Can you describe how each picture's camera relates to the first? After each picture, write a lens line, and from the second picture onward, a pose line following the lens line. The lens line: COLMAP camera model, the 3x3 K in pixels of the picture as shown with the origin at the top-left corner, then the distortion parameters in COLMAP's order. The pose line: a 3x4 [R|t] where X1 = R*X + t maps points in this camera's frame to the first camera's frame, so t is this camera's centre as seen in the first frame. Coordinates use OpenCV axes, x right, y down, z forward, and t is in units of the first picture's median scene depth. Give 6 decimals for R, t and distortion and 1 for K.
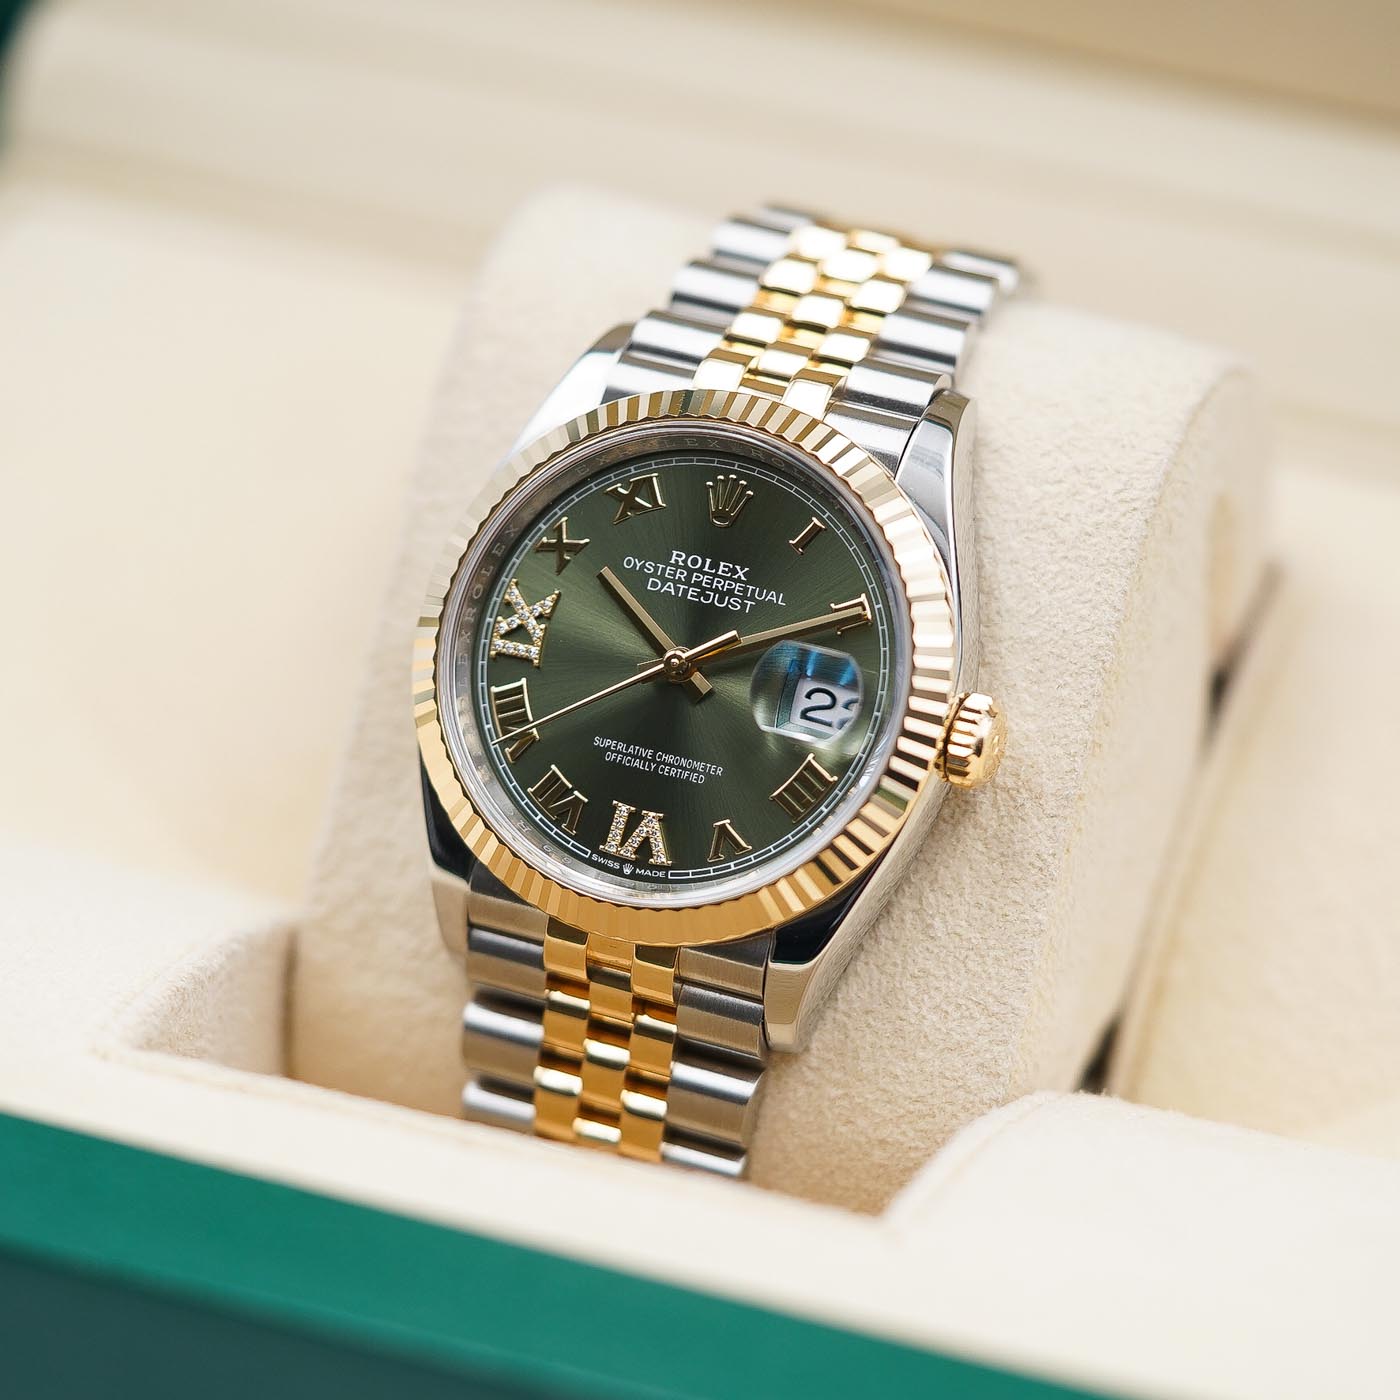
lens RADIAL K [[7986.3, 0, 700.0], [0, 7986.3, 700.0], [0, 0, 1]] dist [0.291193, 4.413067]
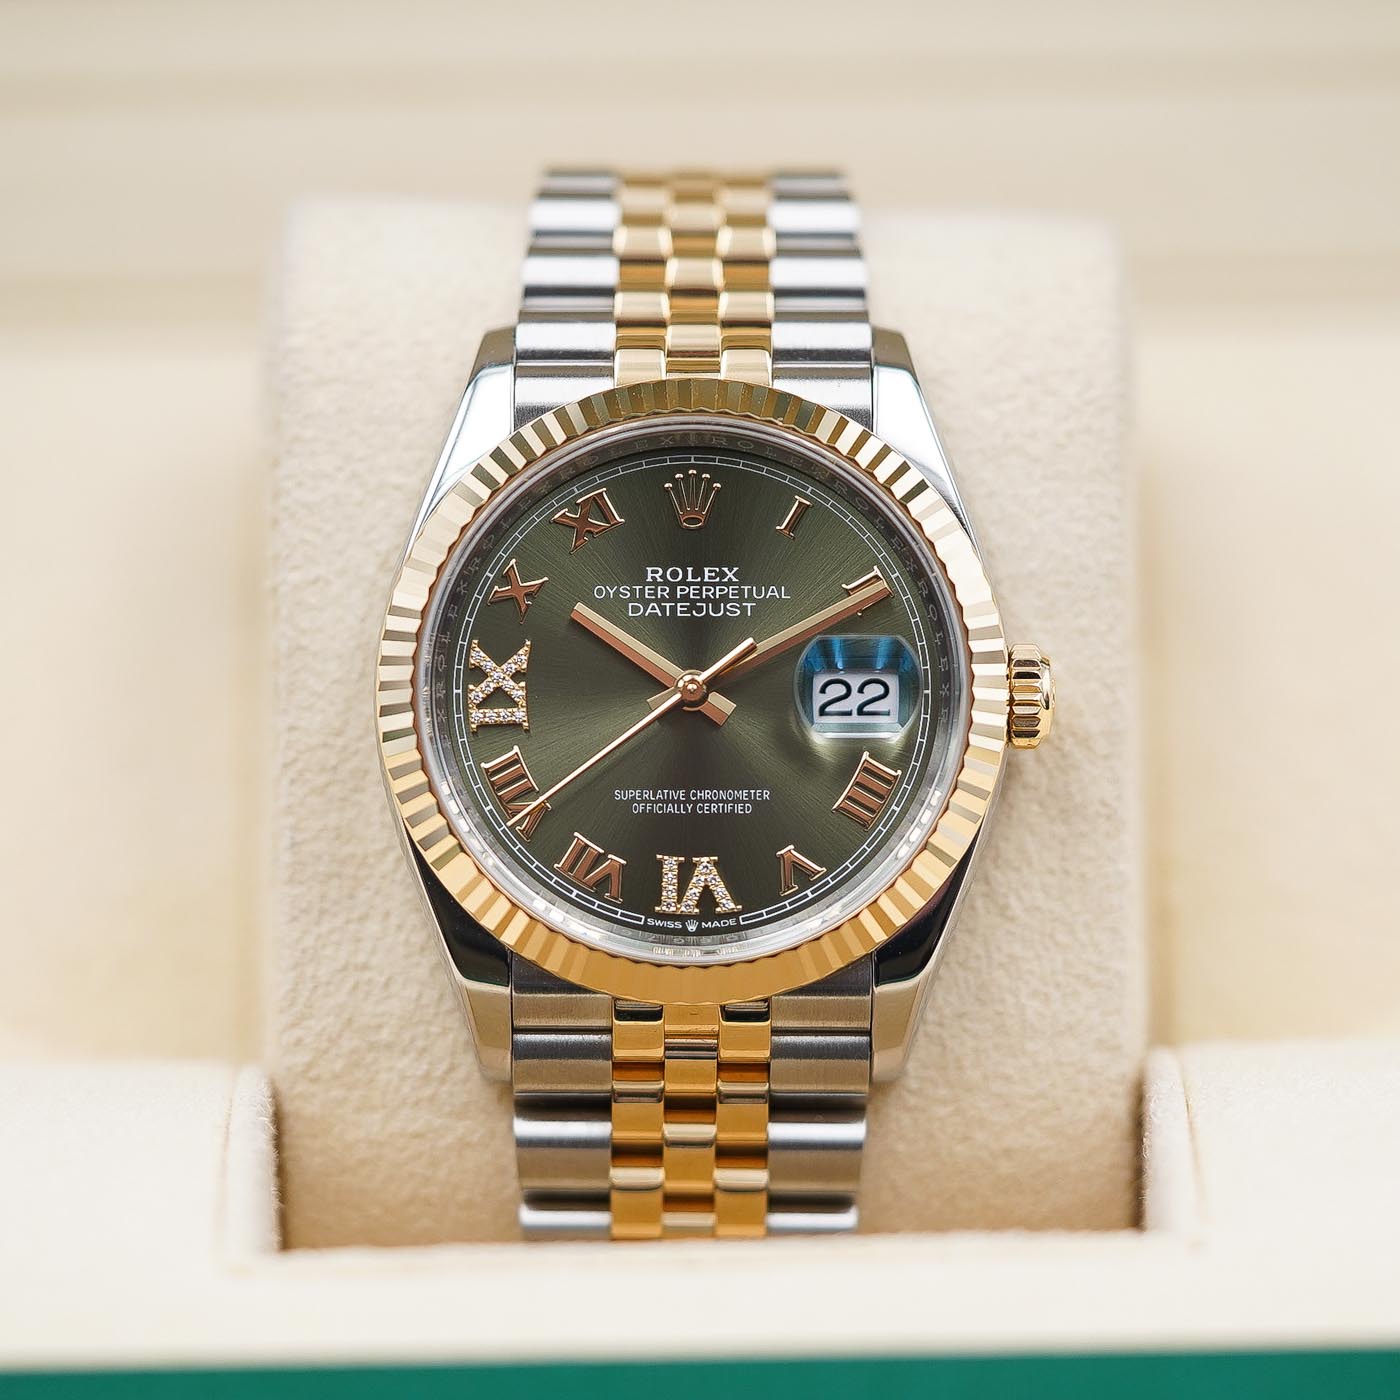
lens RADIAL K [[7986.3, 0, 700.0], [0, 7986.3, 700.0], [0, 0, 1]] dist [0.291193, 4.413067]
pose [[0.924738, -0.232543, 0.301304, -0.270629], [0.225250, 0.972498, 0.059245, -0.055933], [-0.306794, 0.013083, 0.951686, 0.148374]]
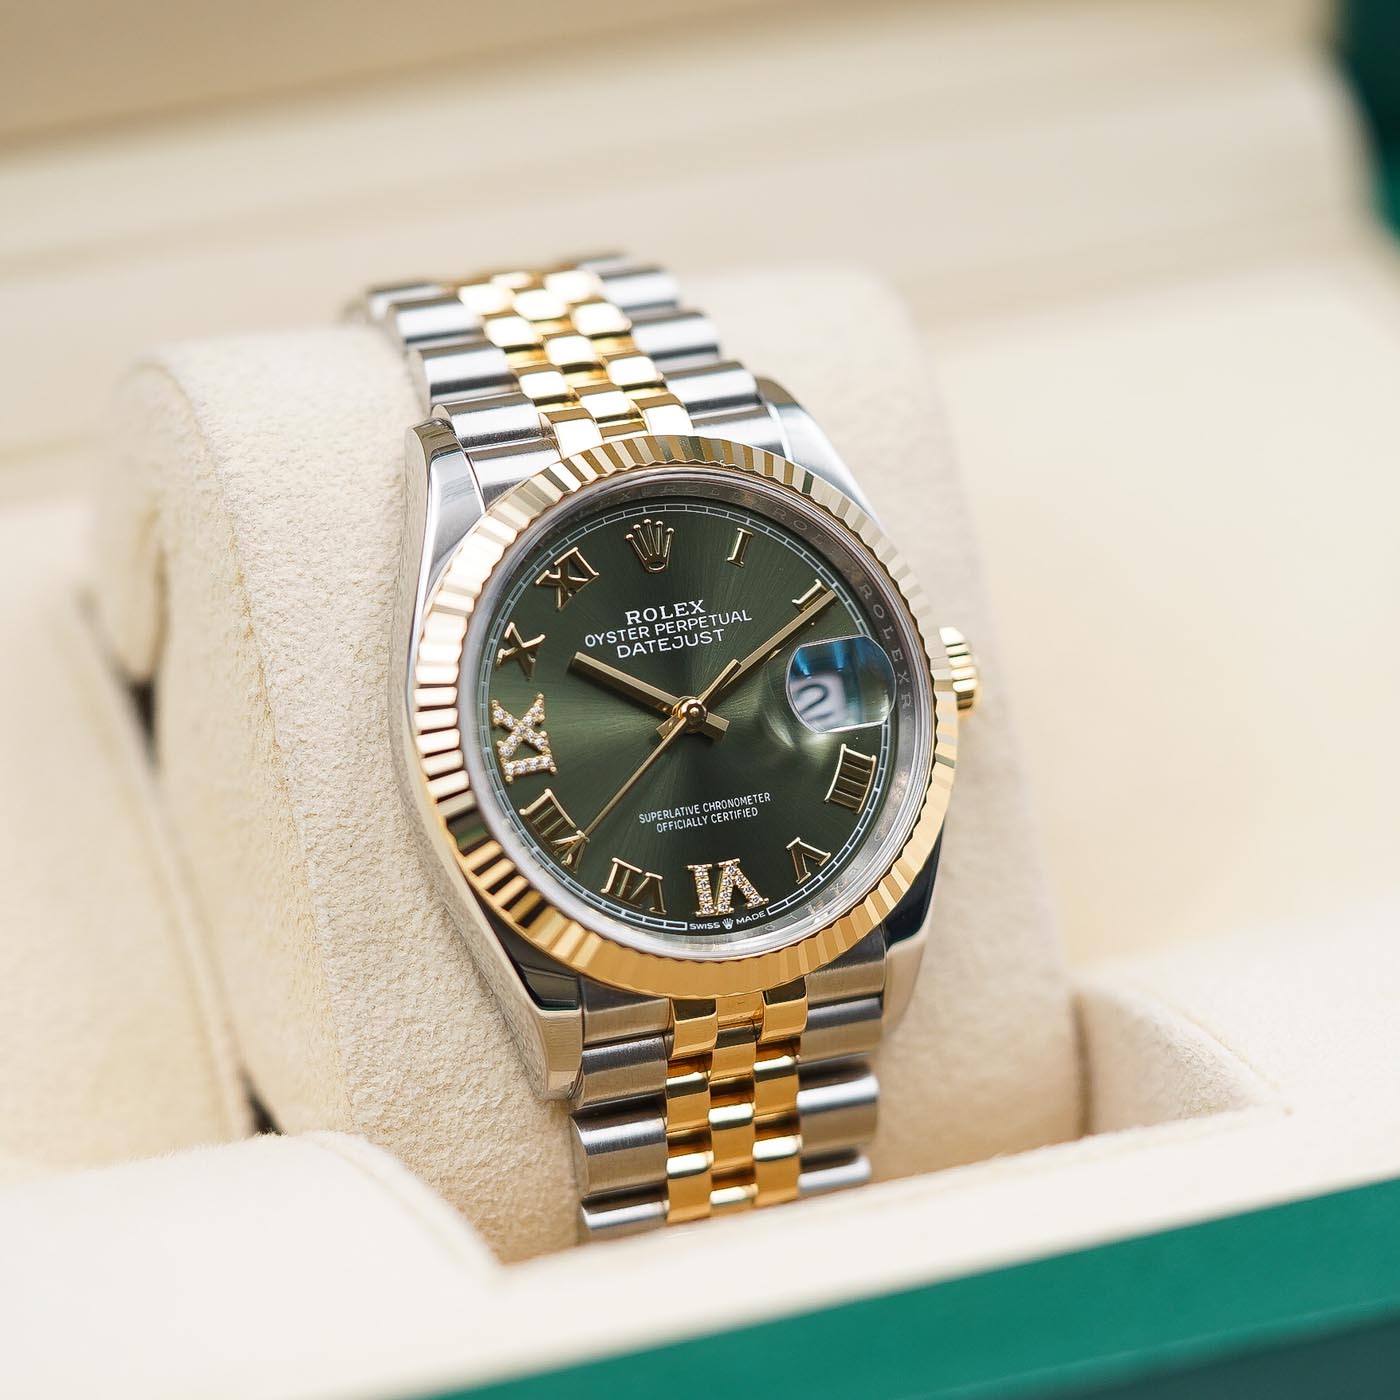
lens RADIAL K [[7986.3, 0, 700.0], [0, 7986.3, 700.0], [0, 0, 1]] dist [0.291193, 4.413067]
pose [[0.718892, -0.355003, 0.597634, -0.589824], [0.355660, 0.926545, 0.122558, -0.126284], [-0.597243, 0.124449, 0.792347, 0.215378]]
